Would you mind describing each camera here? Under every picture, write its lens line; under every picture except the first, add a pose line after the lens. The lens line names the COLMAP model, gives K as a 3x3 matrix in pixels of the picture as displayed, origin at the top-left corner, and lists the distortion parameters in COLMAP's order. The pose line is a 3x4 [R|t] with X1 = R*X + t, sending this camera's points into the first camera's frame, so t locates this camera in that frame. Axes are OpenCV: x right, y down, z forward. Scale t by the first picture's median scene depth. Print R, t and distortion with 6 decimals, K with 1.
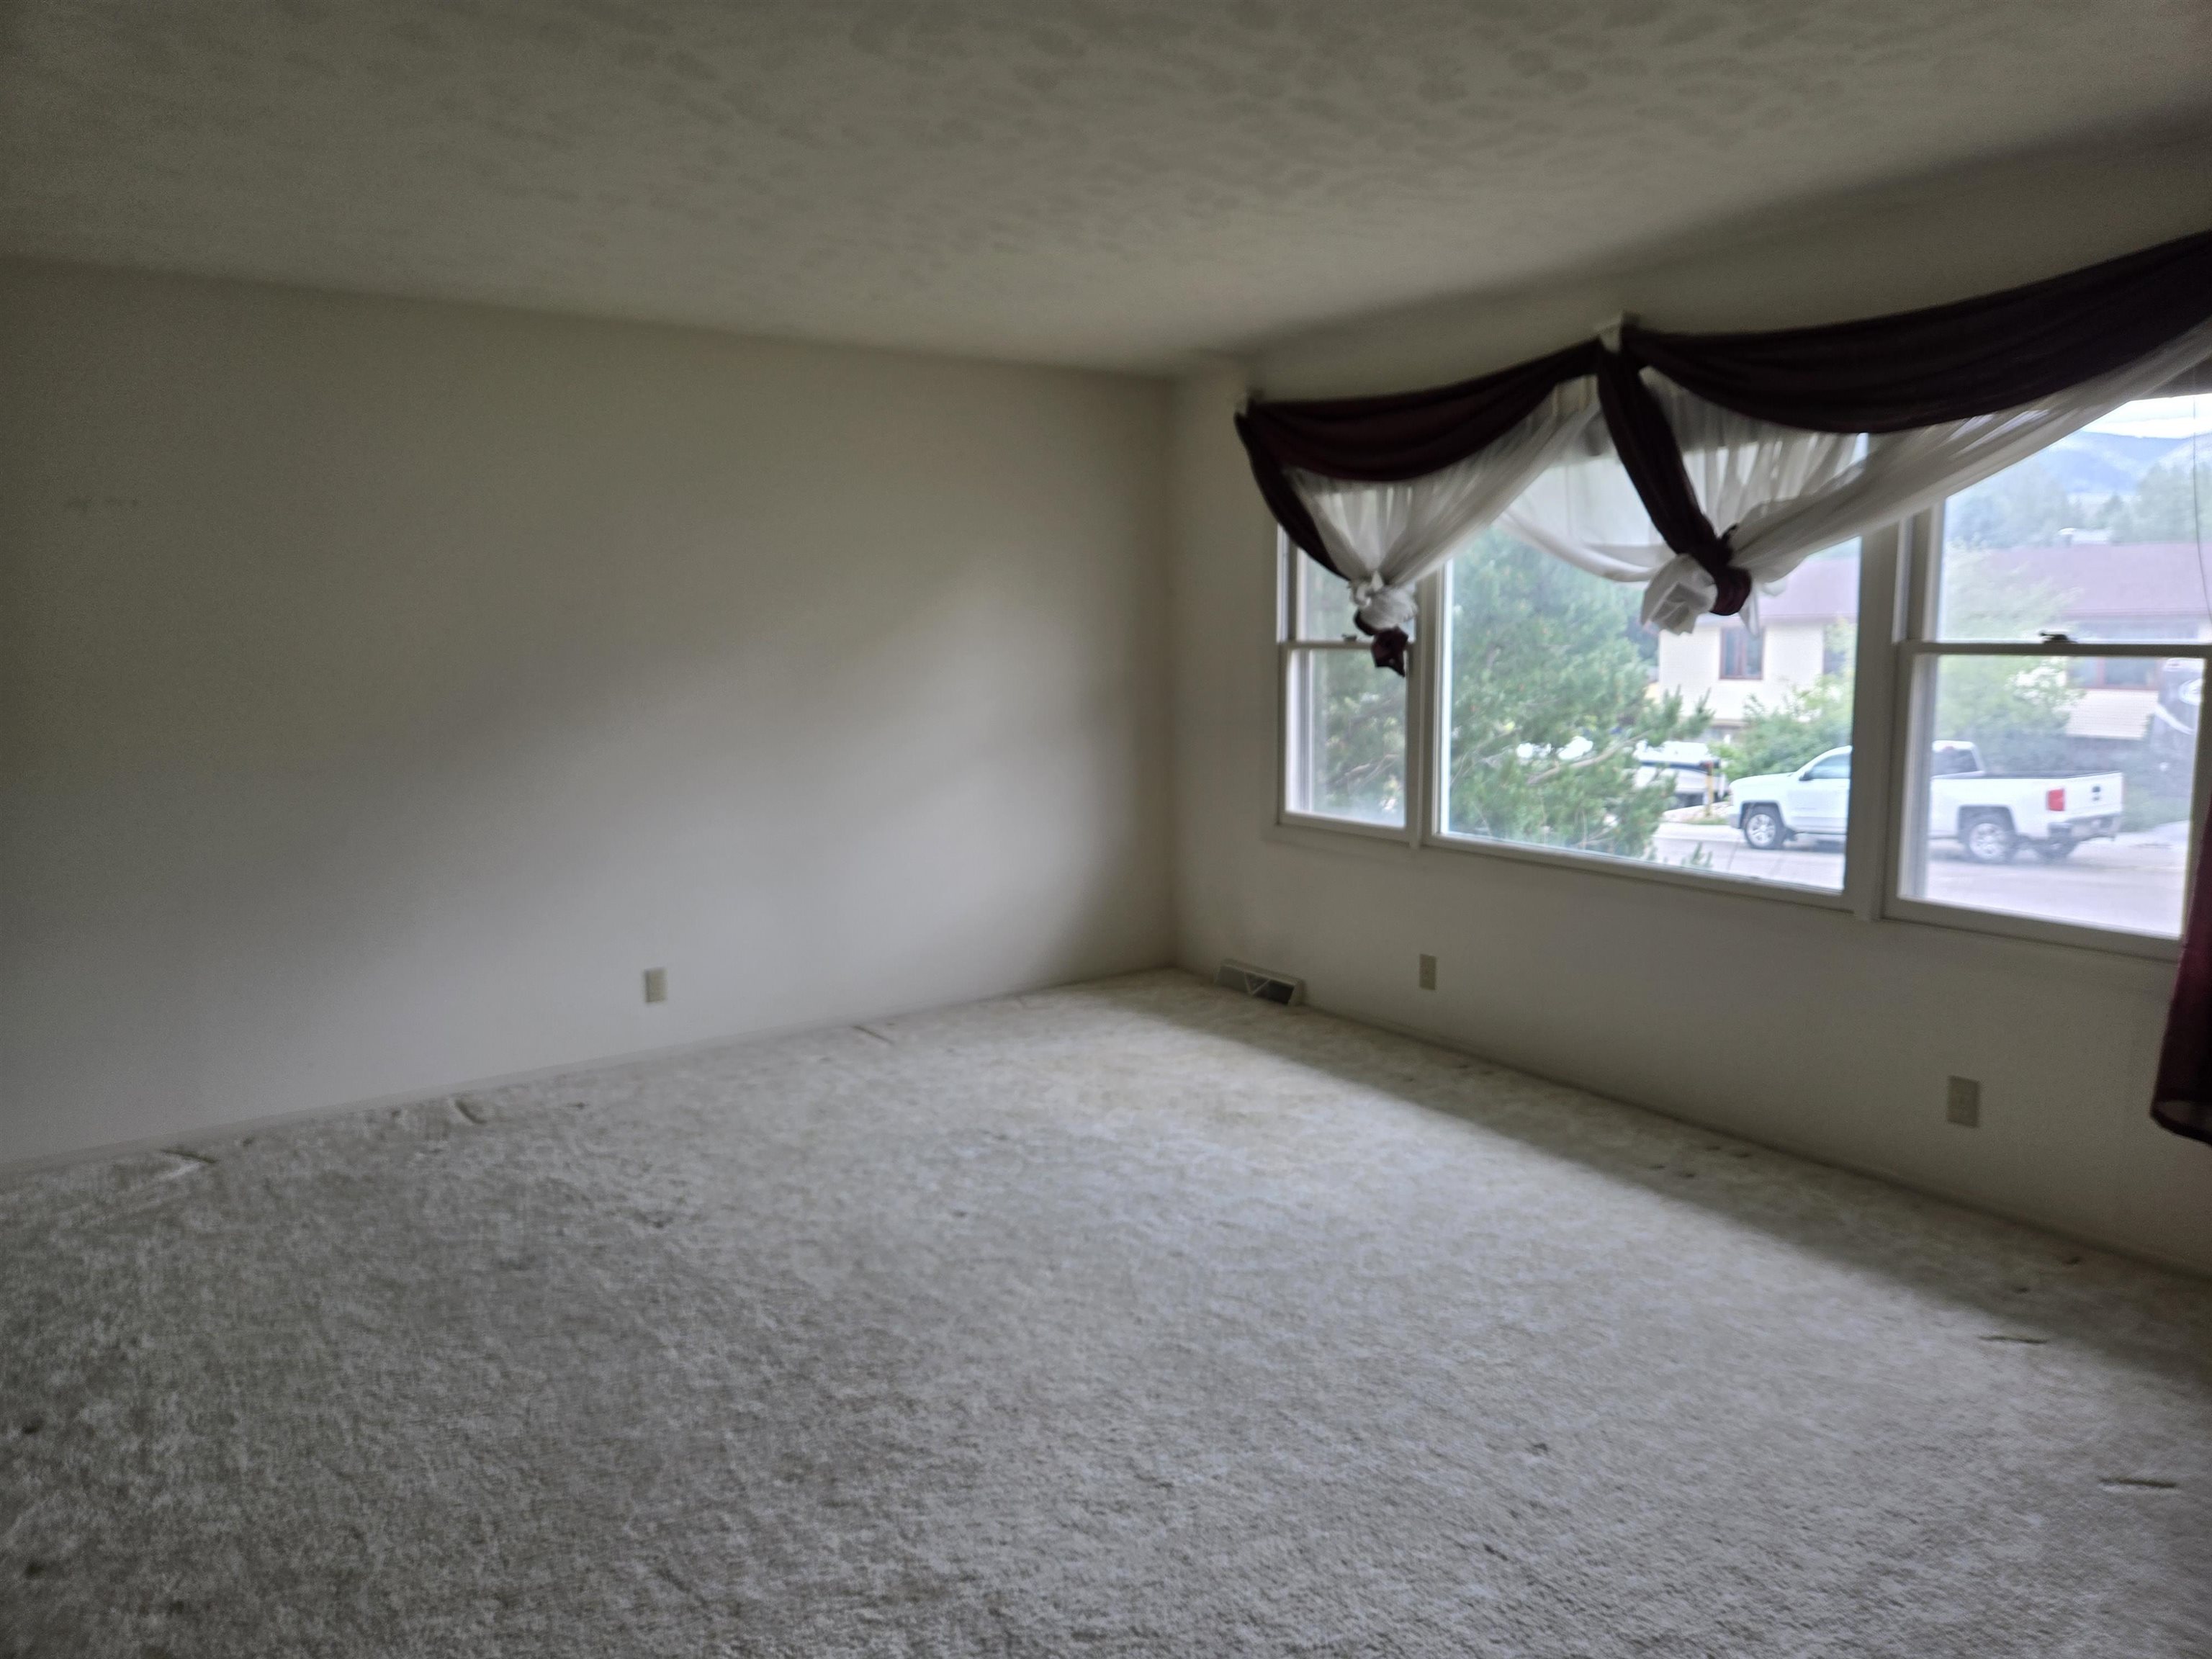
lens RADIAL K [[1511.5, 0, 1106.0], [0, 1511.5, 816.3], [0, 0, 1]] dist [0.083258, -0.061057]
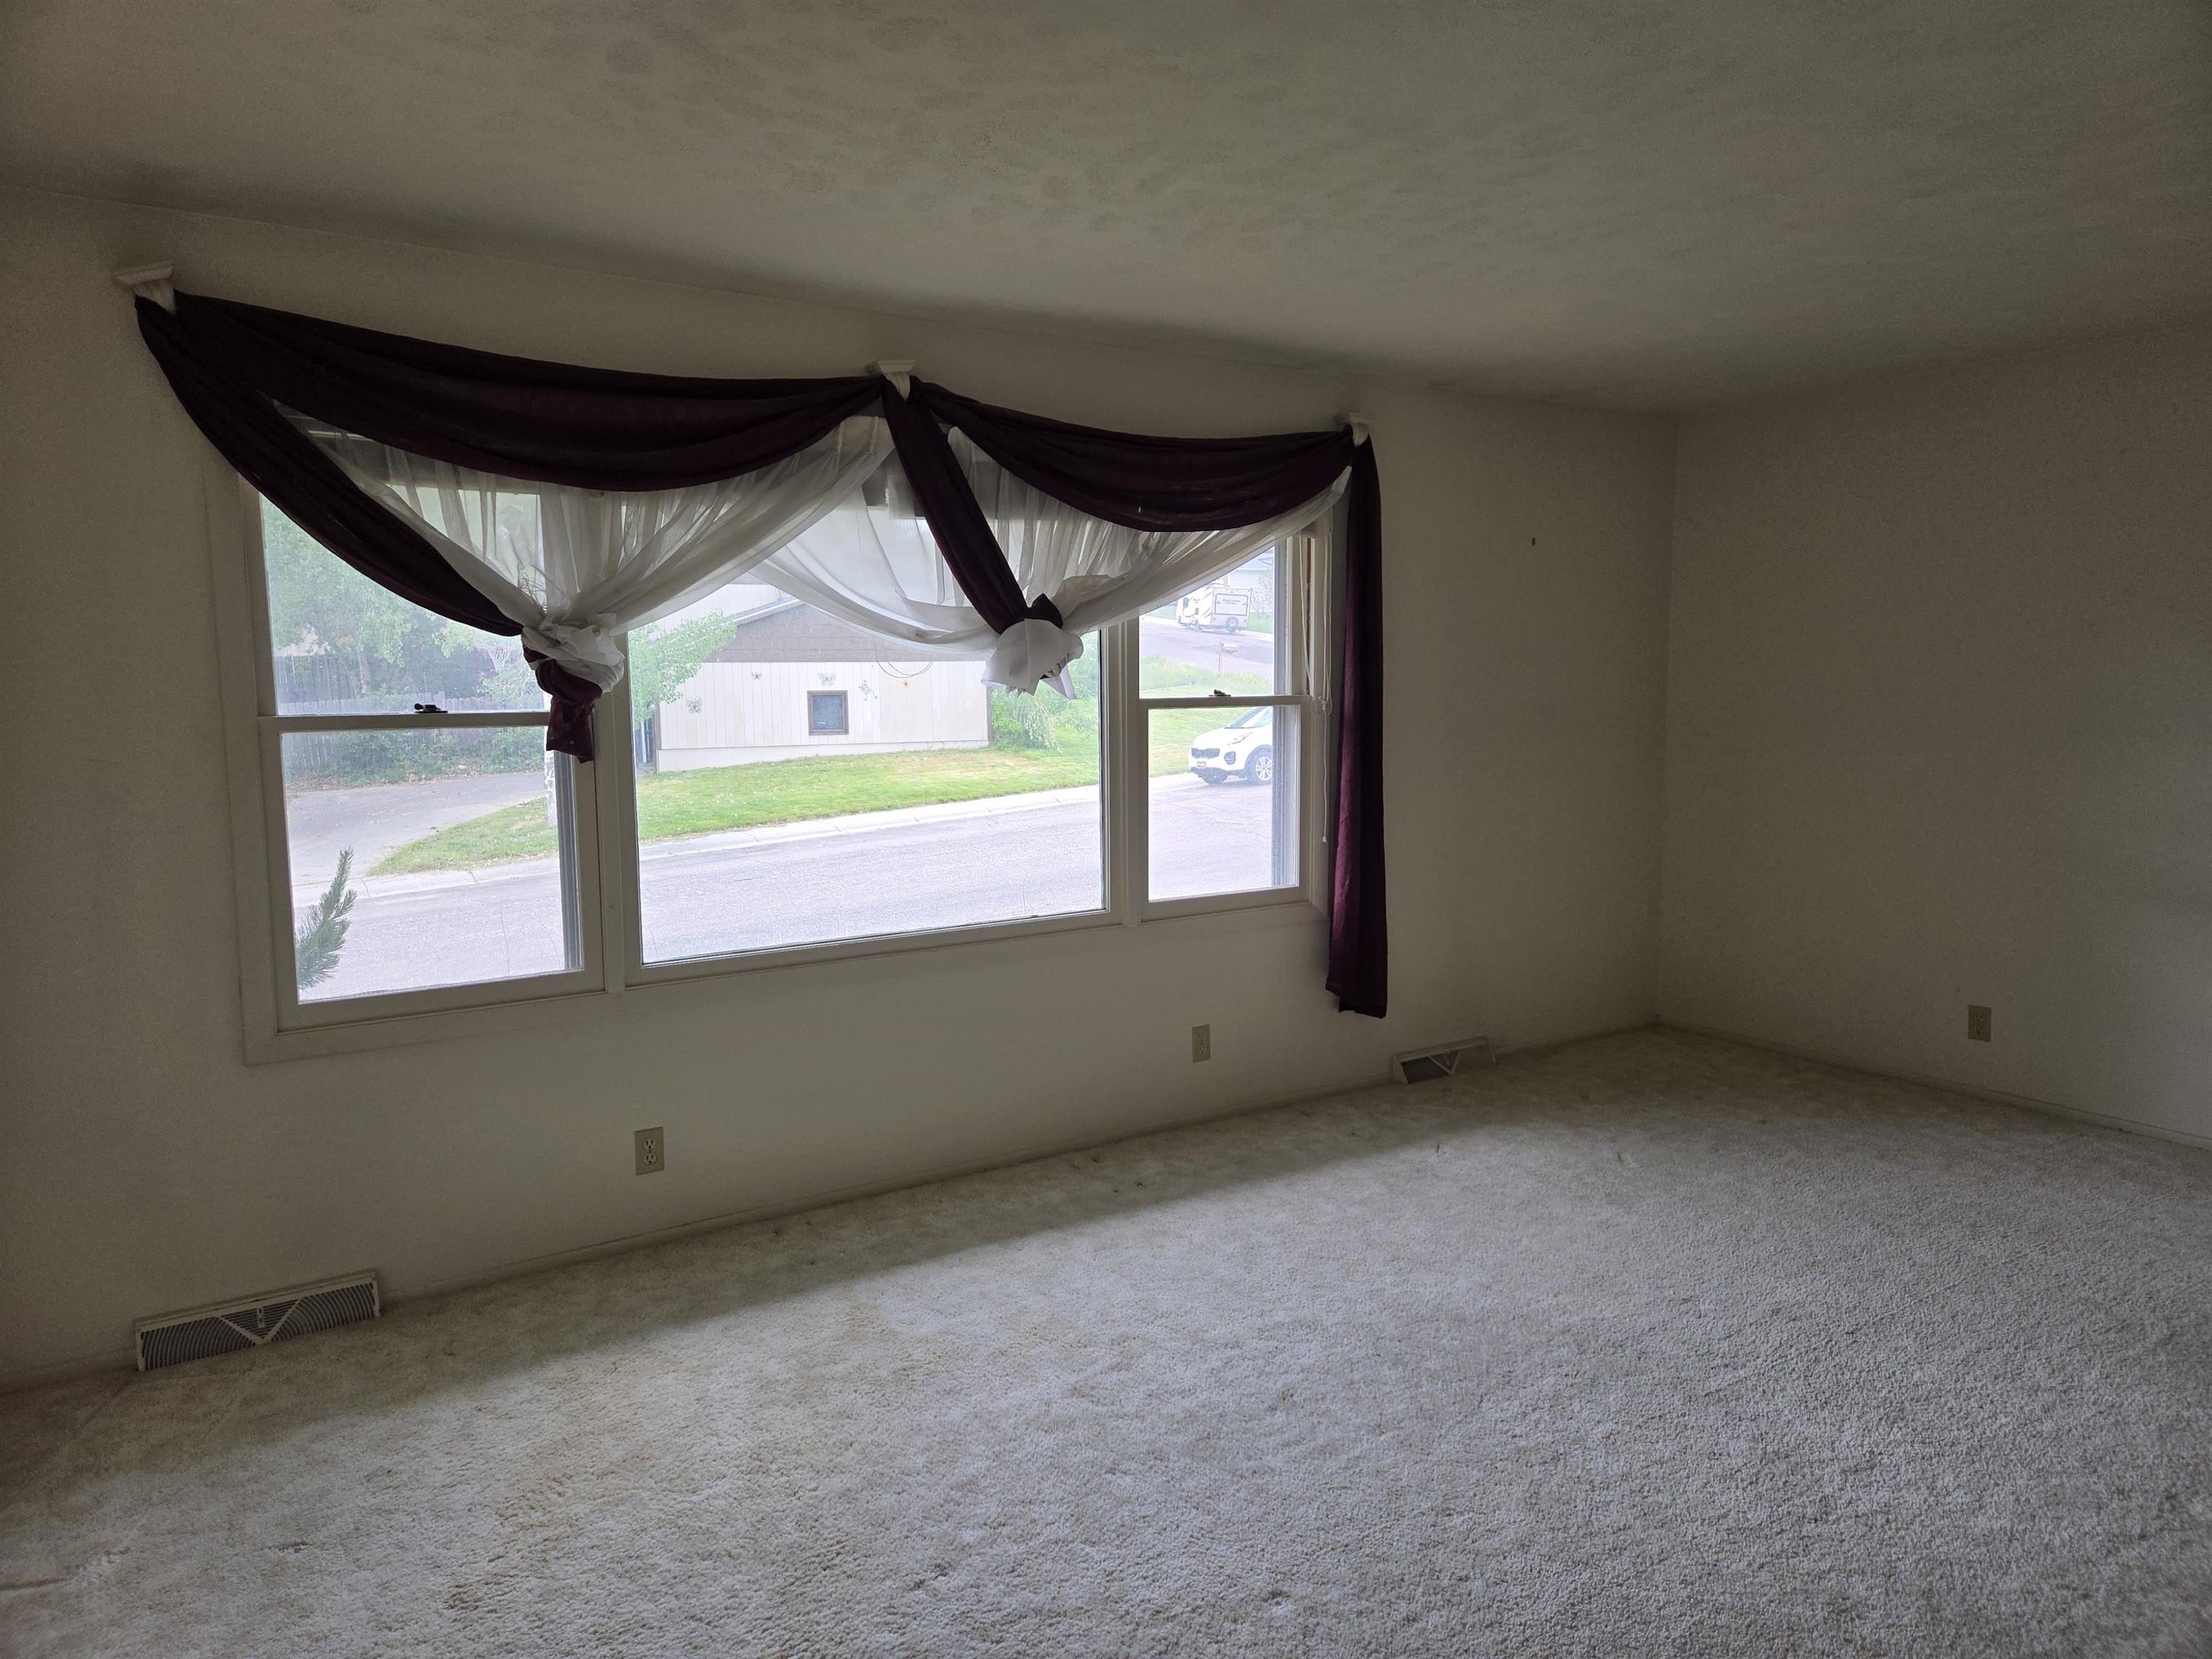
lens RADIAL K [[1511.5, 0, 1106.0], [0, 1511.5, 816.3], [0, 0, 1]] dist [0.083258, -0.061057]
pose [[0.007157, -0.083947, 0.996445, -0.639704], [0.137321, 0.987112, 0.082175, -0.110888], [-0.990501, 0.136245, 0.018593, 0.913370]]
